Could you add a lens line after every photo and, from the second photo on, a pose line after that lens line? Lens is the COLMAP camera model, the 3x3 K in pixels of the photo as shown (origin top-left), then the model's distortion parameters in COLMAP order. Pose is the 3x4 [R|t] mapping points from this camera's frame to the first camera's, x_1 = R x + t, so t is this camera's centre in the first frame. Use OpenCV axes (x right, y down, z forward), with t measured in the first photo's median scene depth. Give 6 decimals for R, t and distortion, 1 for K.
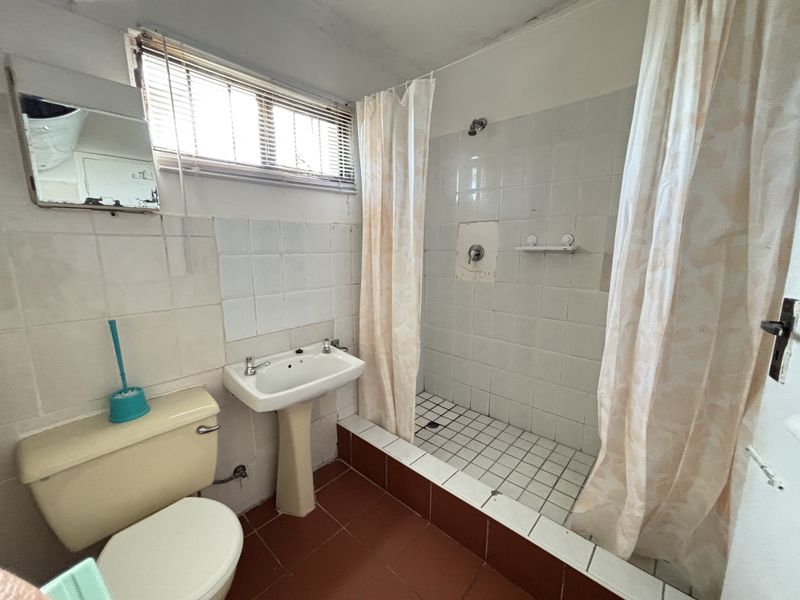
lens RADIAL K [[320.1, 0, 401.1], [0, 320.1, 300.7], [0, 0, 1]] dist [-0.003159, -0.000244]
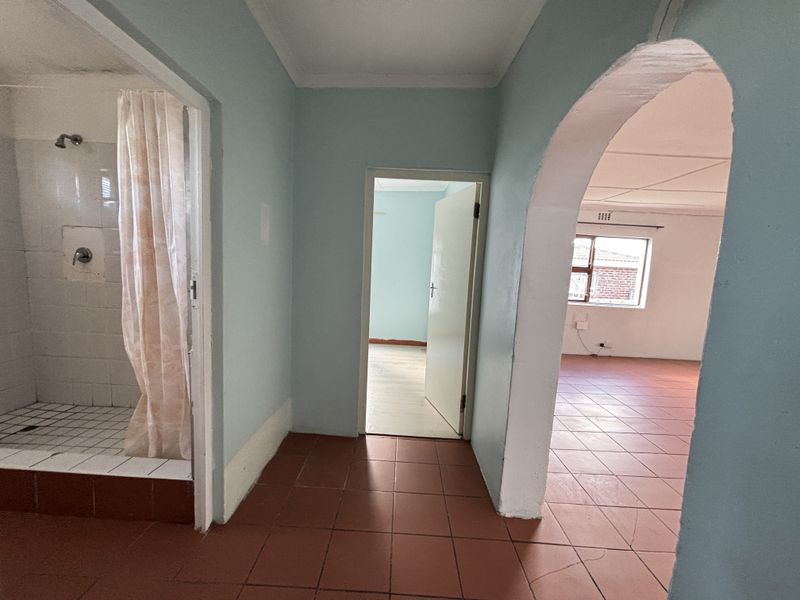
lens RADIAL K [[320.1, 0, 401.1], [0, 320.1, 300.7], [0, 0, 1]] dist [-0.003159, -0.000244]
pose [[0.748597, -0.030840, 0.662307, 0.331802], [0.061787, 0.997816, -0.023374, 0.097242], [-0.660140, 0.058420, 0.748867, -0.518803]]
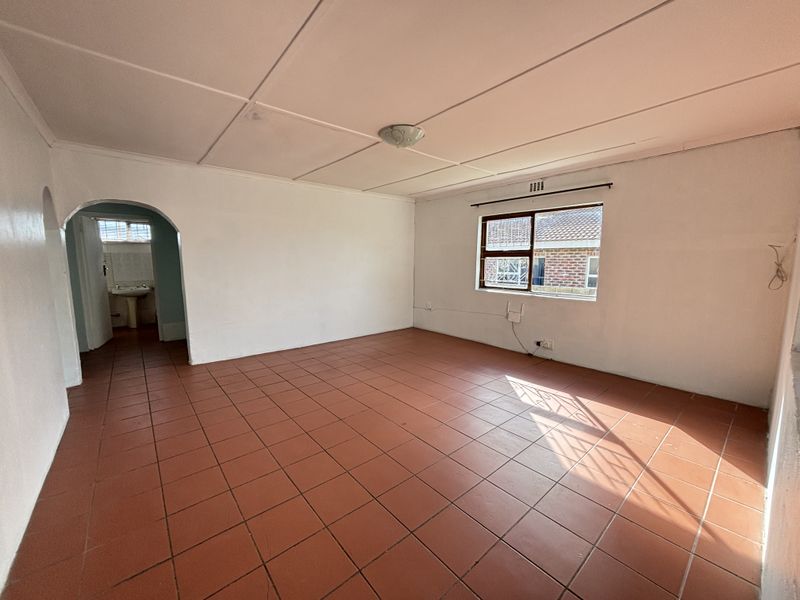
lens RADIAL K [[320.1, 0, 401.1], [0, 320.1, 300.7], [0, 0, 1]] dist [-0.003159, -0.000244]
pose [[0.991798, 0.020778, -0.126115, 2.242901], [-0.026875, 0.998541, -0.046832, 0.295926], [0.124958, 0.049837, 0.990910, -1.642104]]
